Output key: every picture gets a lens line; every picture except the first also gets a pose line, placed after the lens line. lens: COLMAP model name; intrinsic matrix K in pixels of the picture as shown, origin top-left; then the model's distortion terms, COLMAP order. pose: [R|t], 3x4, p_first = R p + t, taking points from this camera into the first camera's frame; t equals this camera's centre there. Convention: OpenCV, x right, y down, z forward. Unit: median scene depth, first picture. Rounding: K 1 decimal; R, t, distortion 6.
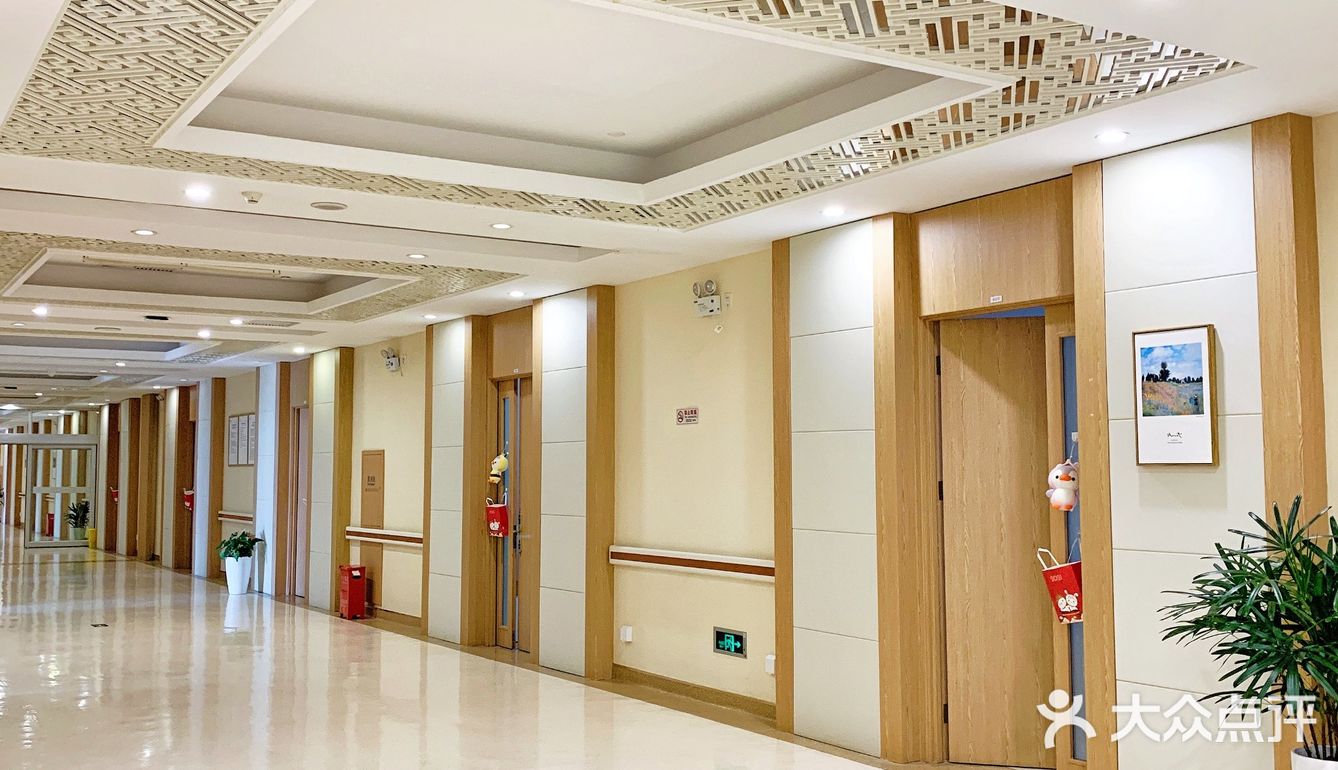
lens RADIAL K [[1350.2, 0, 669.2], [0, 1350.2, 380.5], [0, 0, 1]] dist [0.070269, 0.000000]
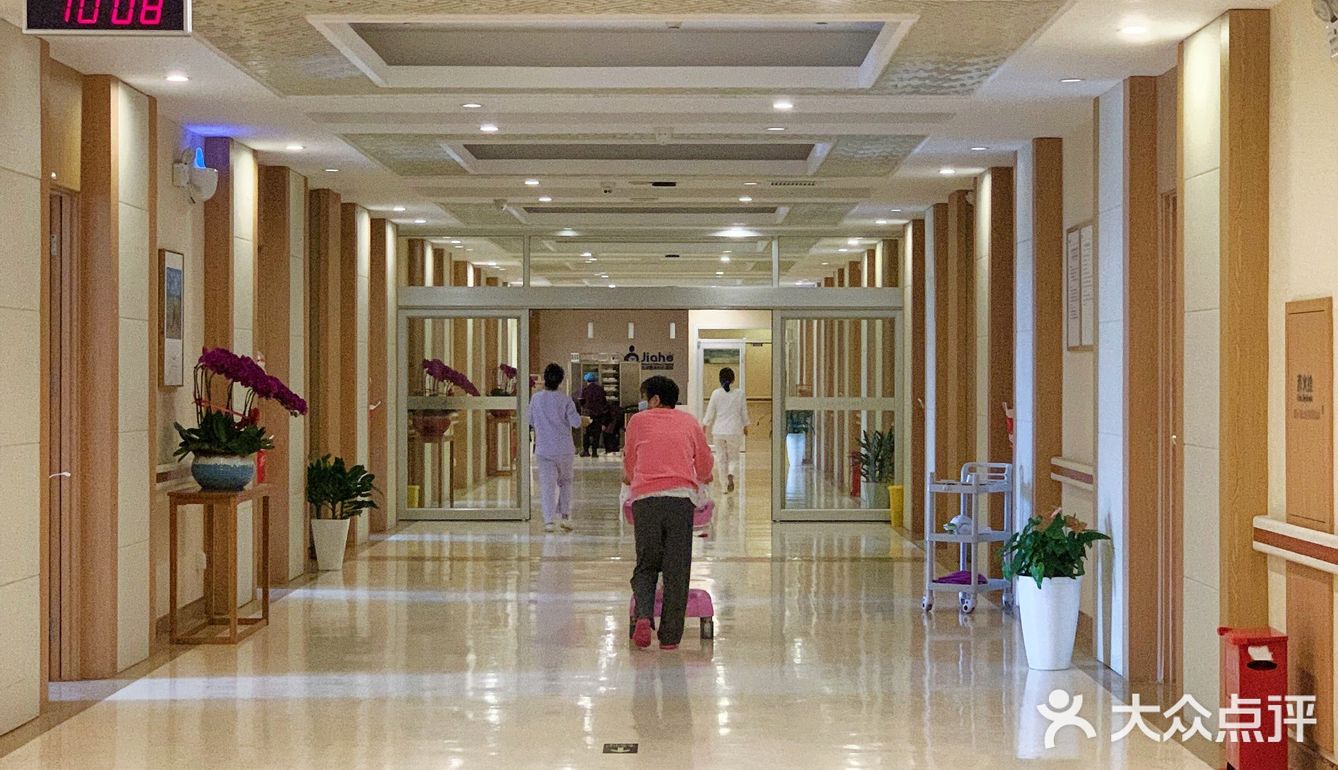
lens RADIAL K [[2631.9, 0, 668.6], [0, 2631.9, 382.2], [0, 0, 1]] dist [0.049938, 0.000000]
pose [[0.843824, 0.006268, -0.536584, 0.002834], [0.031329, 0.997651, 0.060922, 0.019772], [0.535705, -0.068218, 0.841645, 0.261765]]
